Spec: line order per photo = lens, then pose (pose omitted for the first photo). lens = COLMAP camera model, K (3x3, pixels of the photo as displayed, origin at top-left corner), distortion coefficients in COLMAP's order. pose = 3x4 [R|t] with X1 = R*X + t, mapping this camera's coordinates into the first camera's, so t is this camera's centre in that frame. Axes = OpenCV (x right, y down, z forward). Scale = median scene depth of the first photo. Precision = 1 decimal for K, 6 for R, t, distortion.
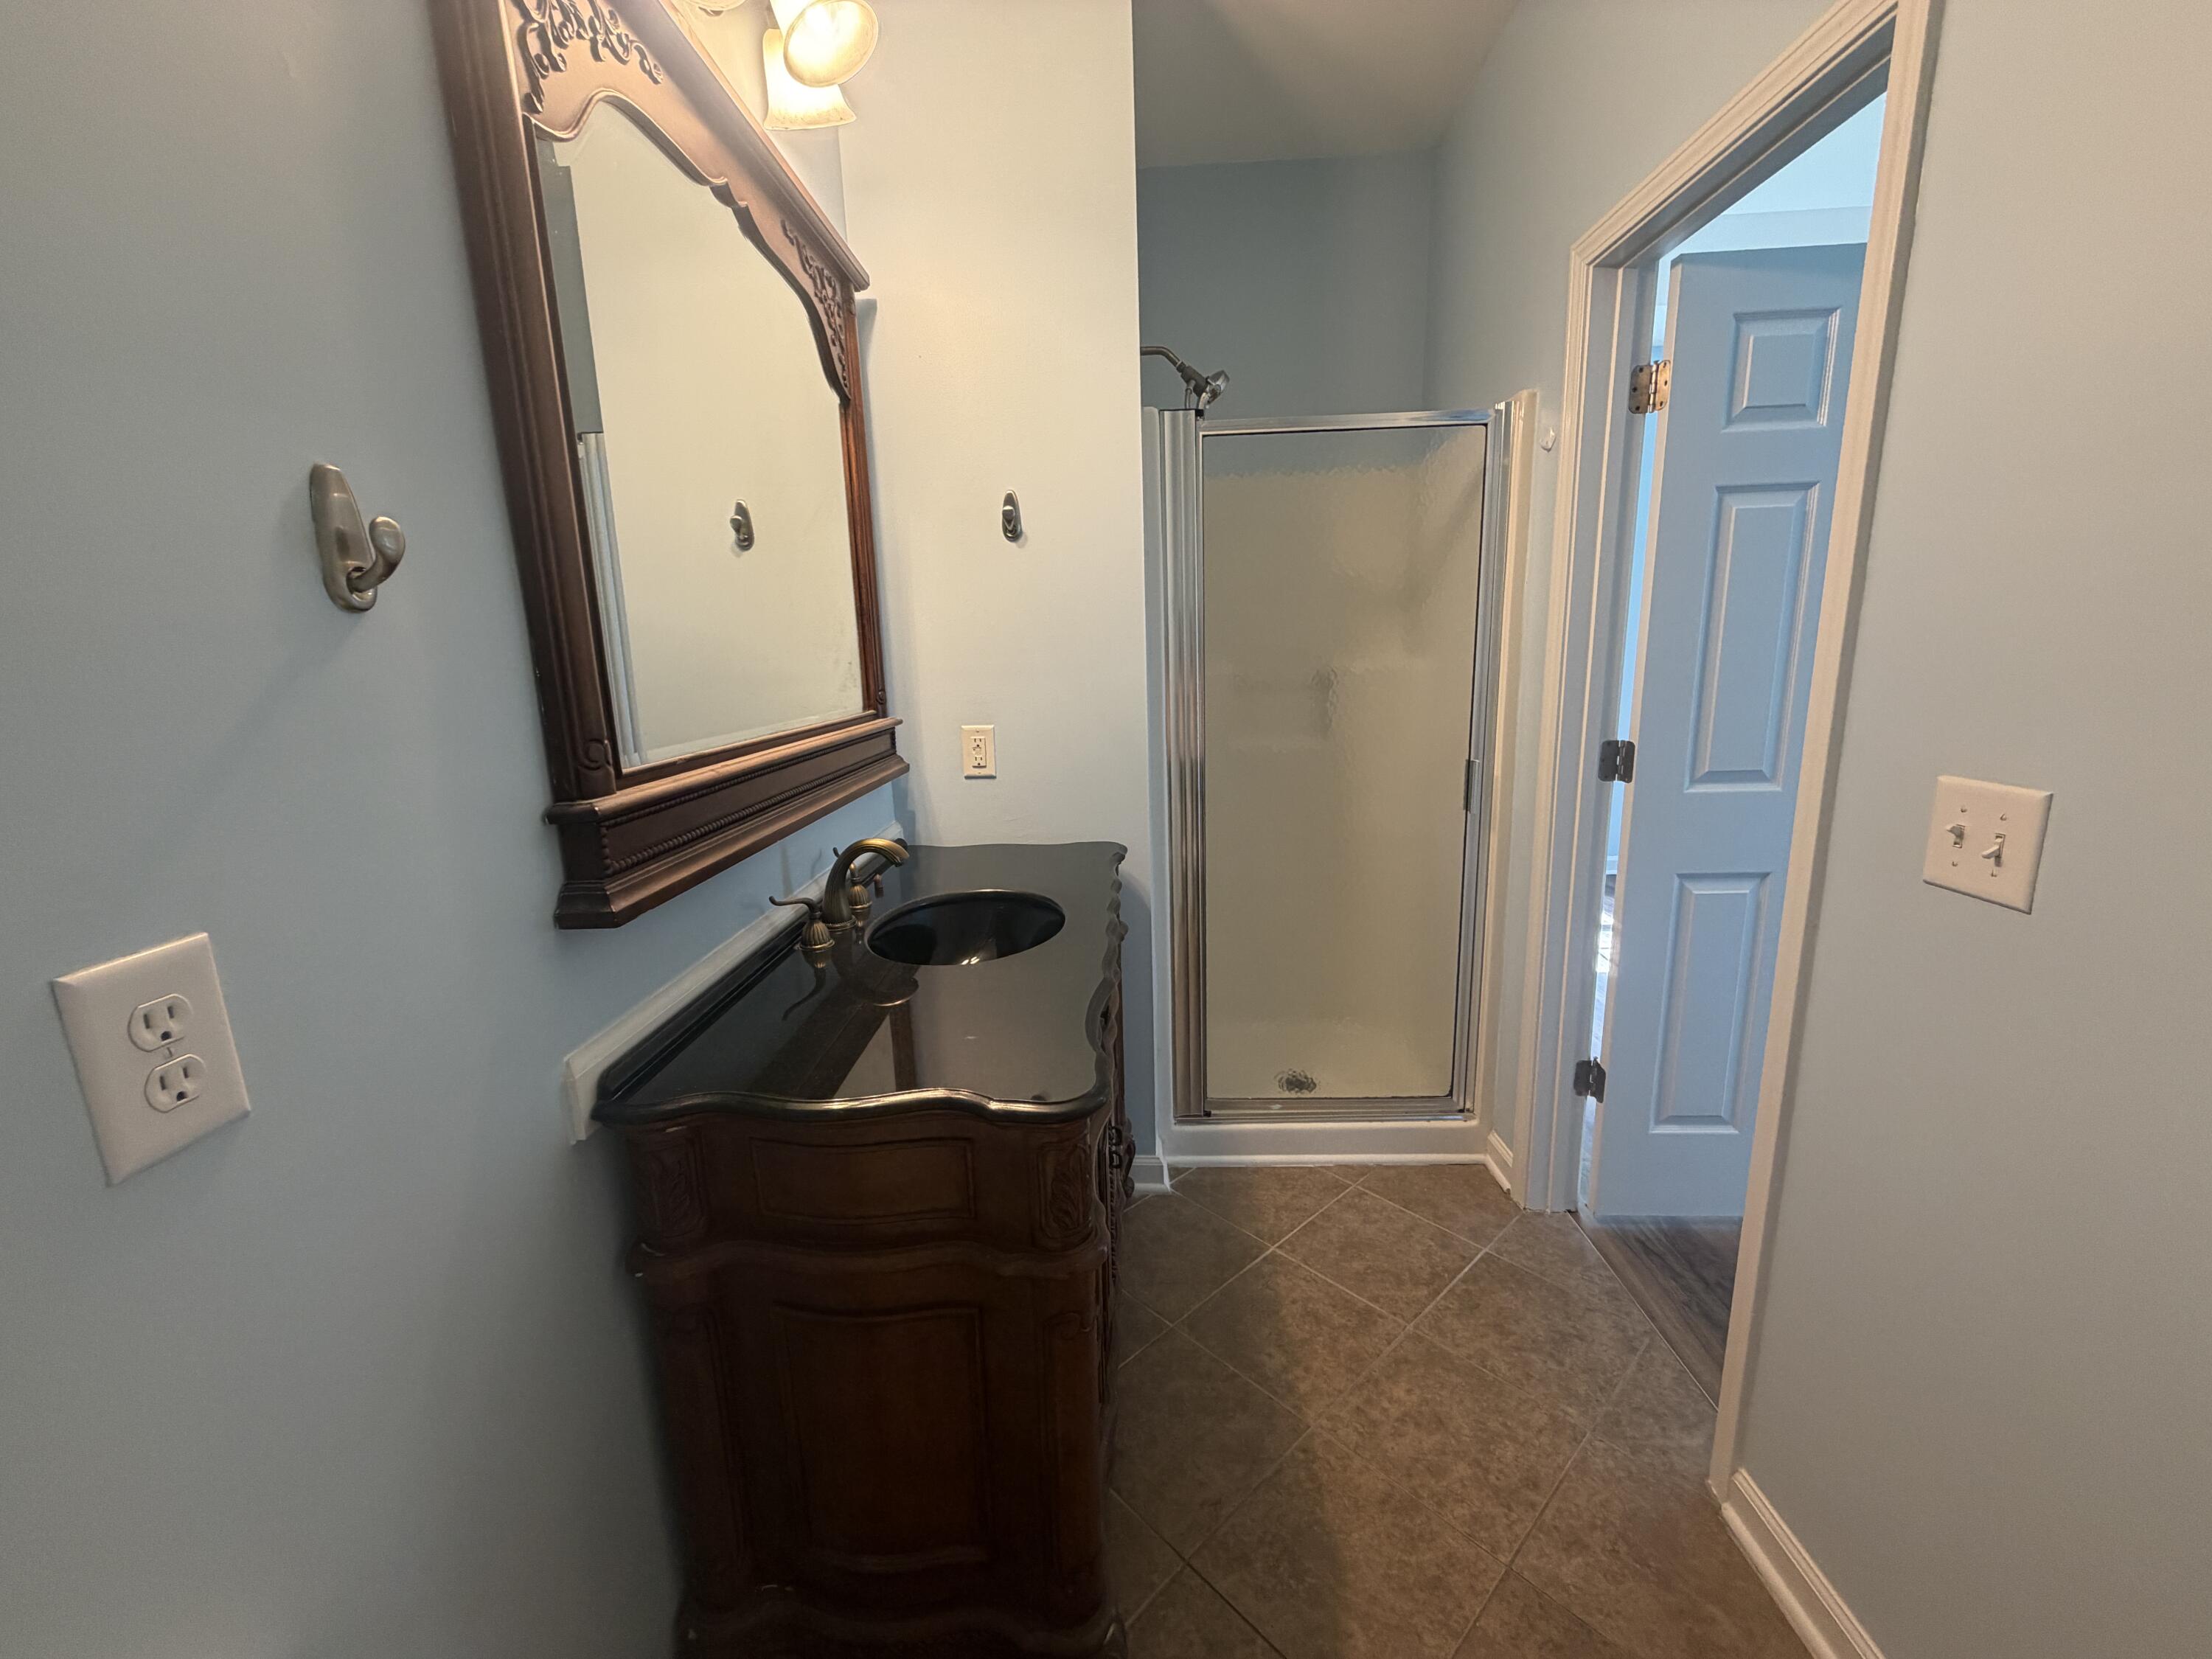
lens RADIAL K [[886.3, 0, 1104.0], [0, 886.3, 829.5], [0, 0, 1]] dist [-0.000677, 0.000013]
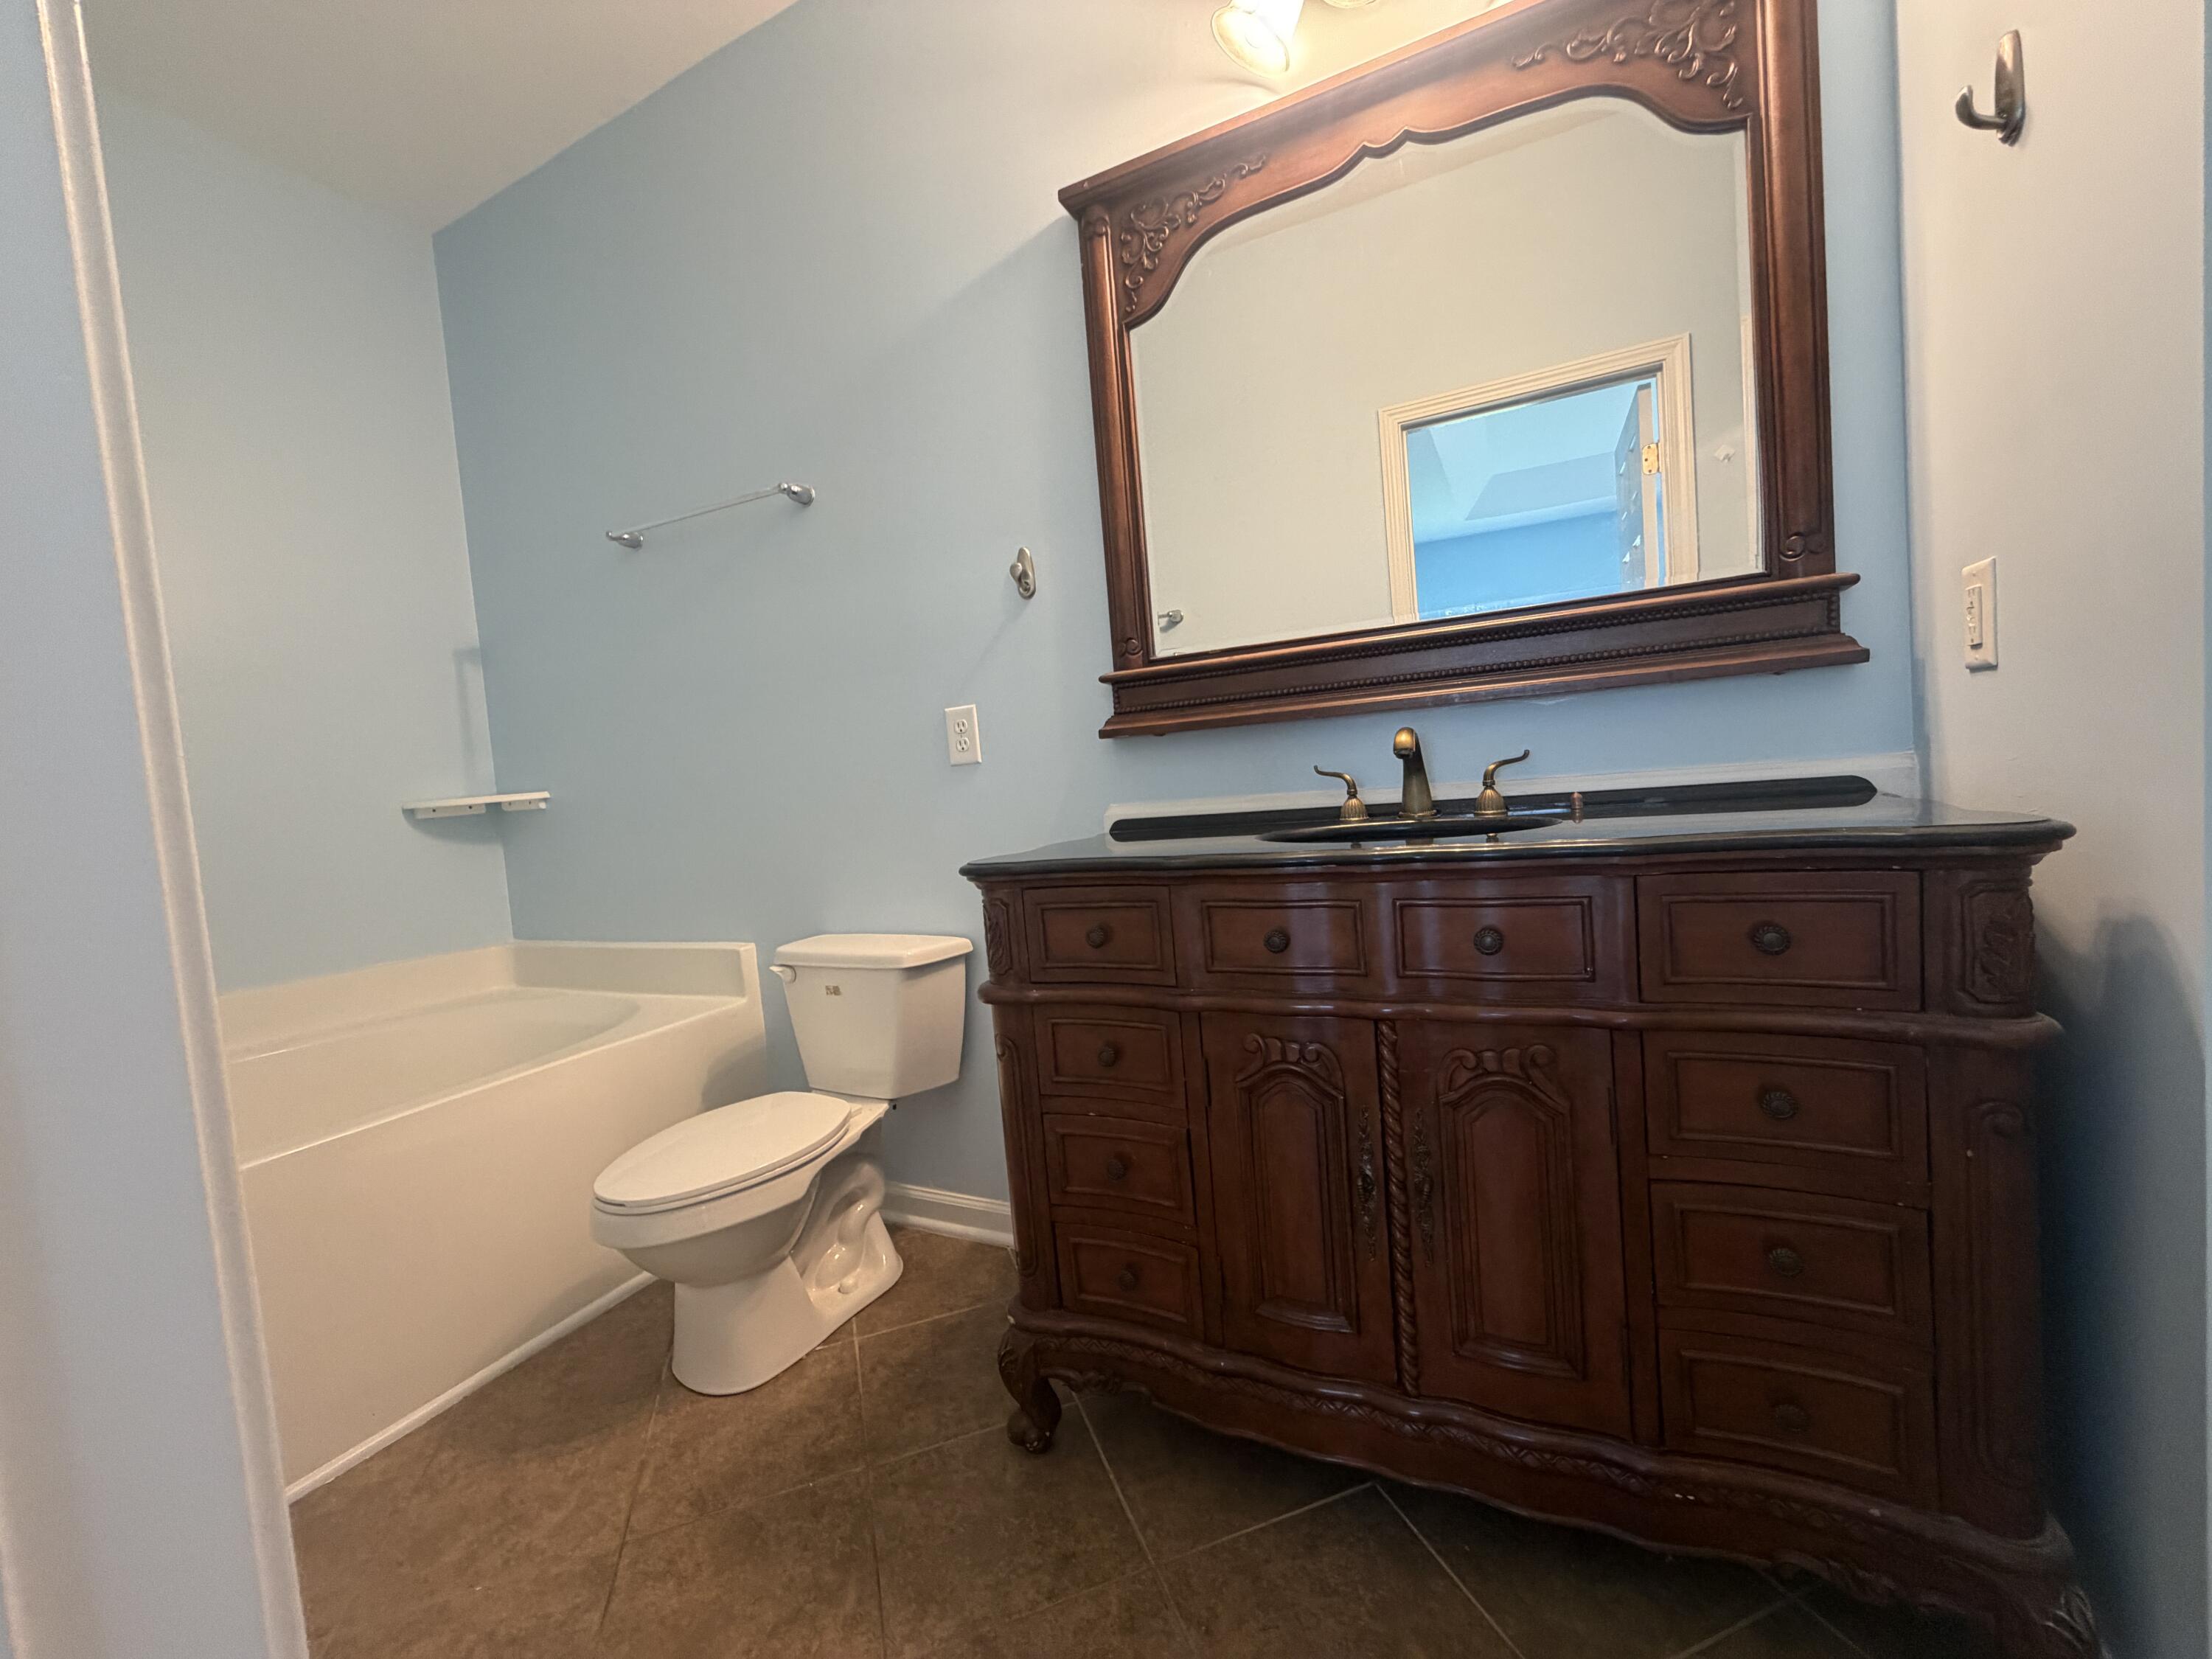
lens RADIAL K [[886.3, 0, 1104.0], [0, 886.3, 829.5], [0, 0, 1]] dist [-0.000677, 0.000013]
pose [[-0.379029, 0.134093, -0.915618, 1.138880], [-0.087756, 0.979778, 0.179816, -0.036106], [0.921214, 0.148506, -0.359597, 1.642356]]
